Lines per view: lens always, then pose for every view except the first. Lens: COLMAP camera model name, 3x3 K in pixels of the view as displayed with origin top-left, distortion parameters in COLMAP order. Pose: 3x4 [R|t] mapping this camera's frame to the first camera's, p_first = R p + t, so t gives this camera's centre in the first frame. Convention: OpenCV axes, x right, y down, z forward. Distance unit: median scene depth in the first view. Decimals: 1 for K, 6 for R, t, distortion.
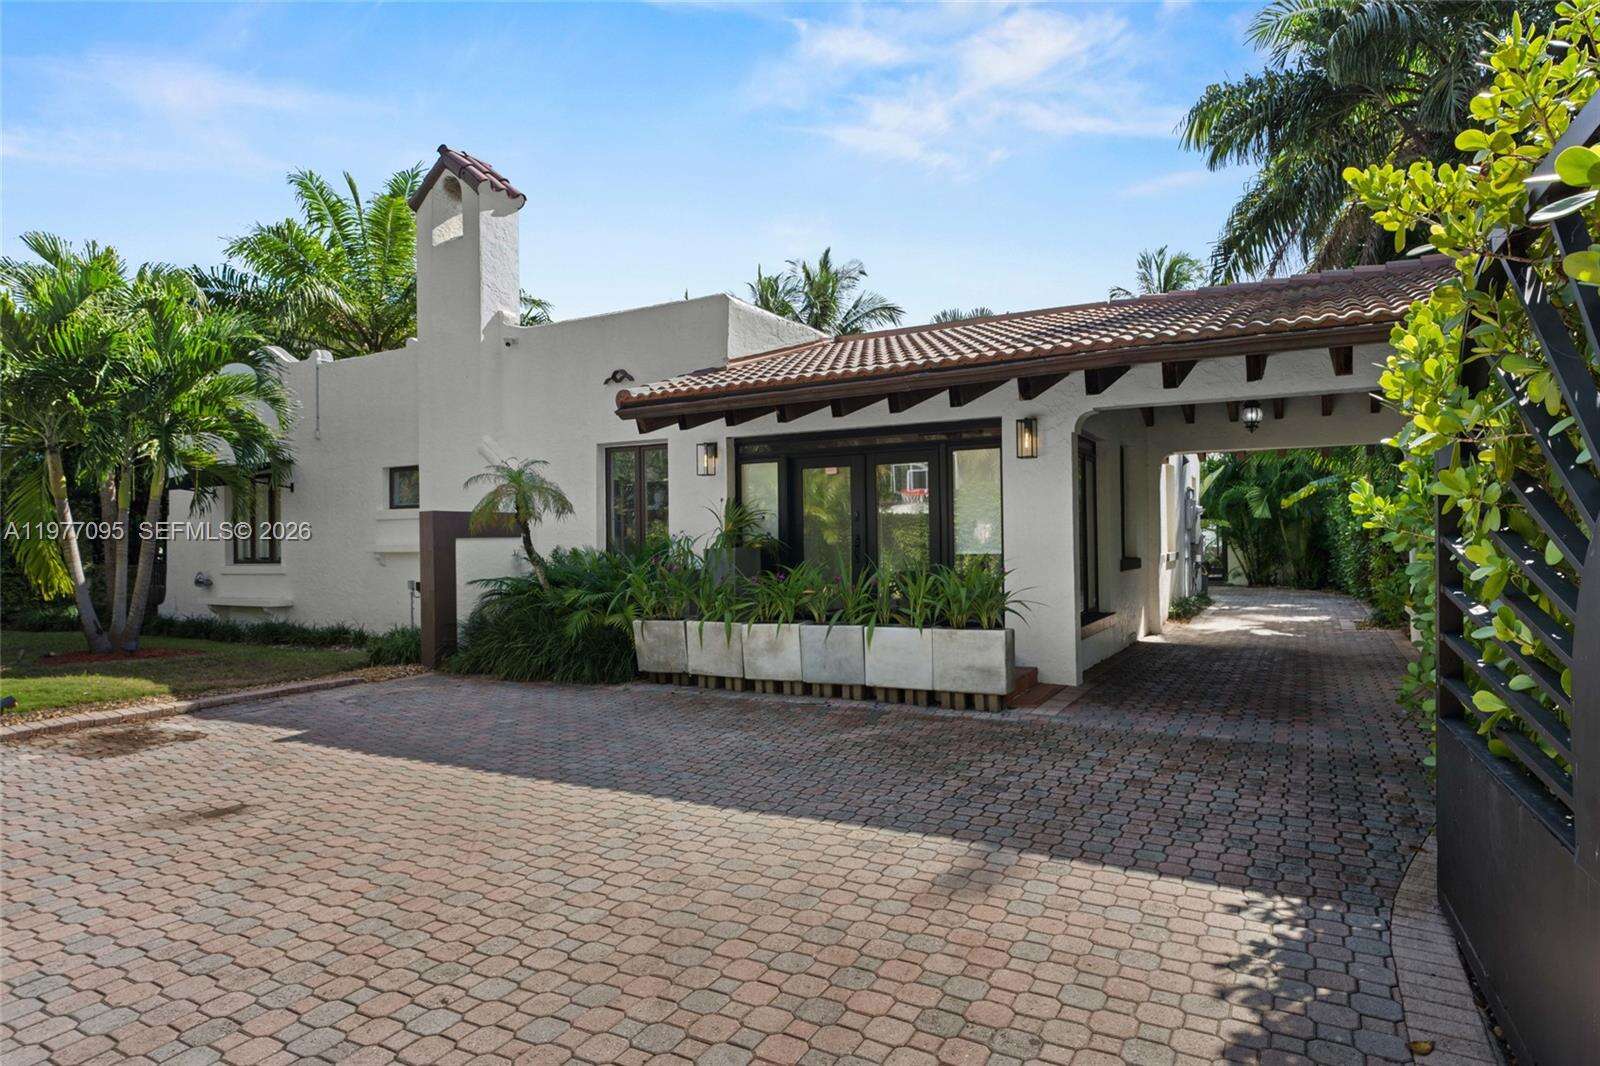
lens RADIAL K [[903.9, 0, 793.0], [0, 903.9, 528.8], [0, 0, 1]] dist [-0.001008, 0.000211]
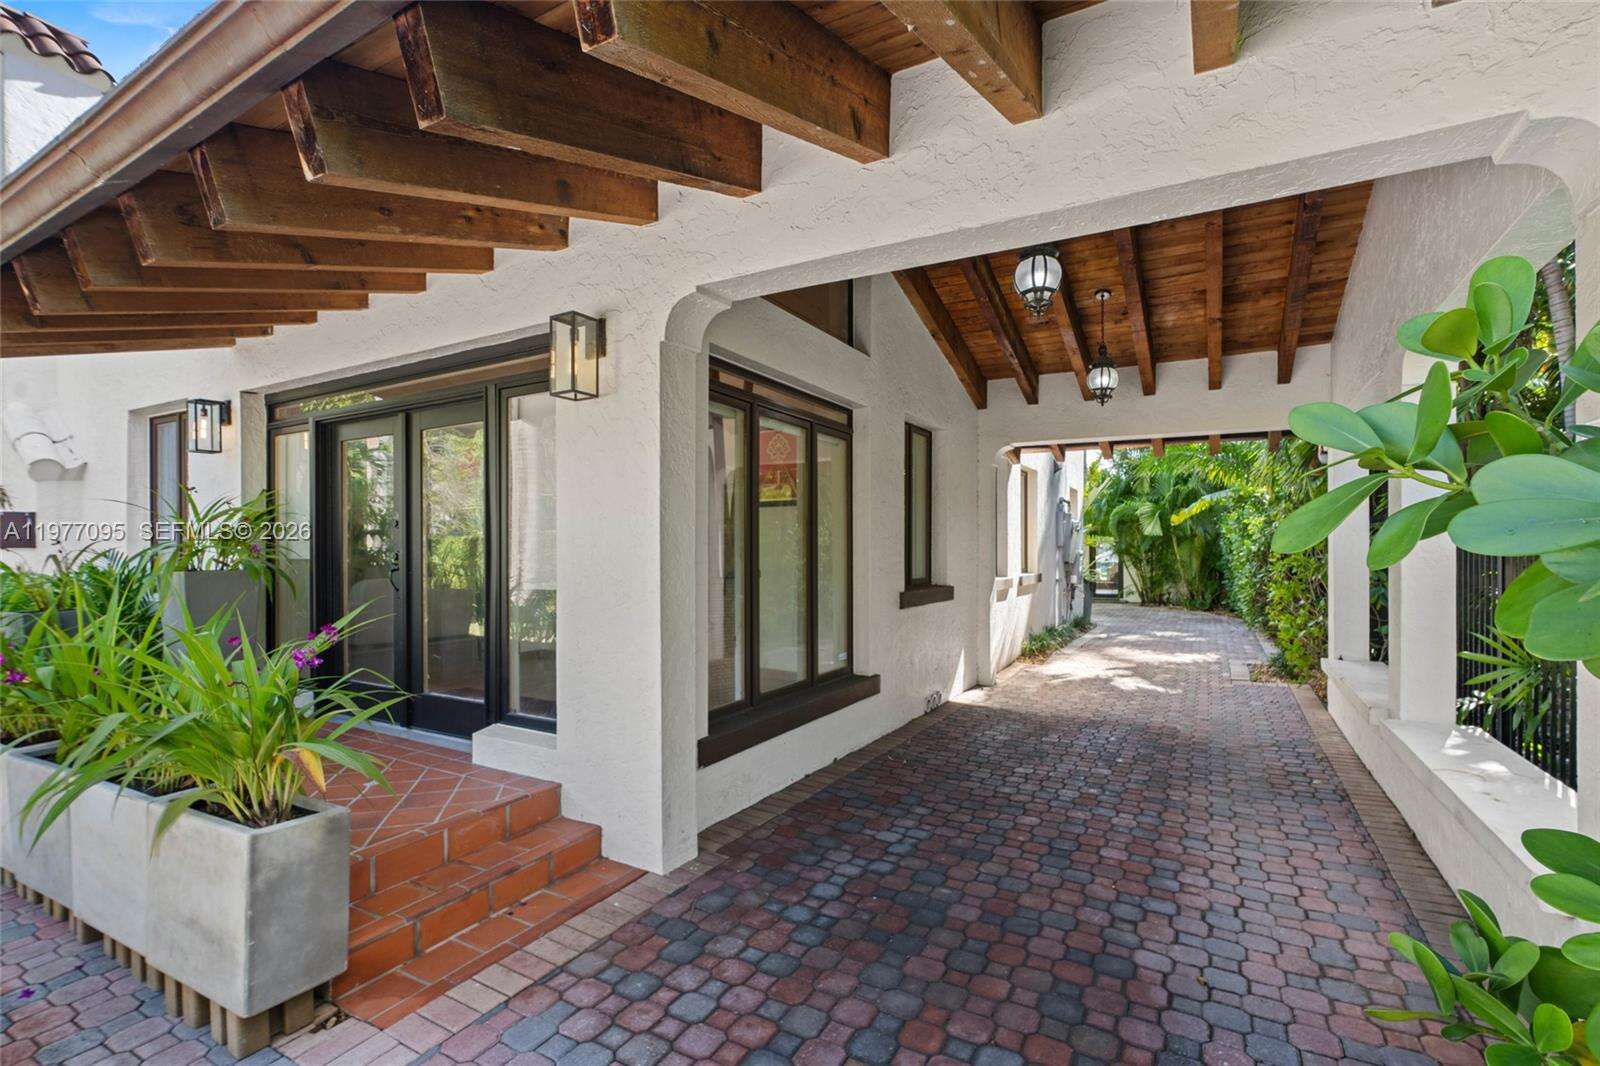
lens RADIAL K [[727.6, 0, 803.2], [0, 727.6, 544.7], [0, 0, 1]] dist [0.000355, 0.000052]
pose [[0.999917, 0.011794, 0.005100, 0.242519], [-0.011817, 0.999920, 0.004505, -0.001554], [-0.005047, -0.004565, 0.999977, 0.389677]]
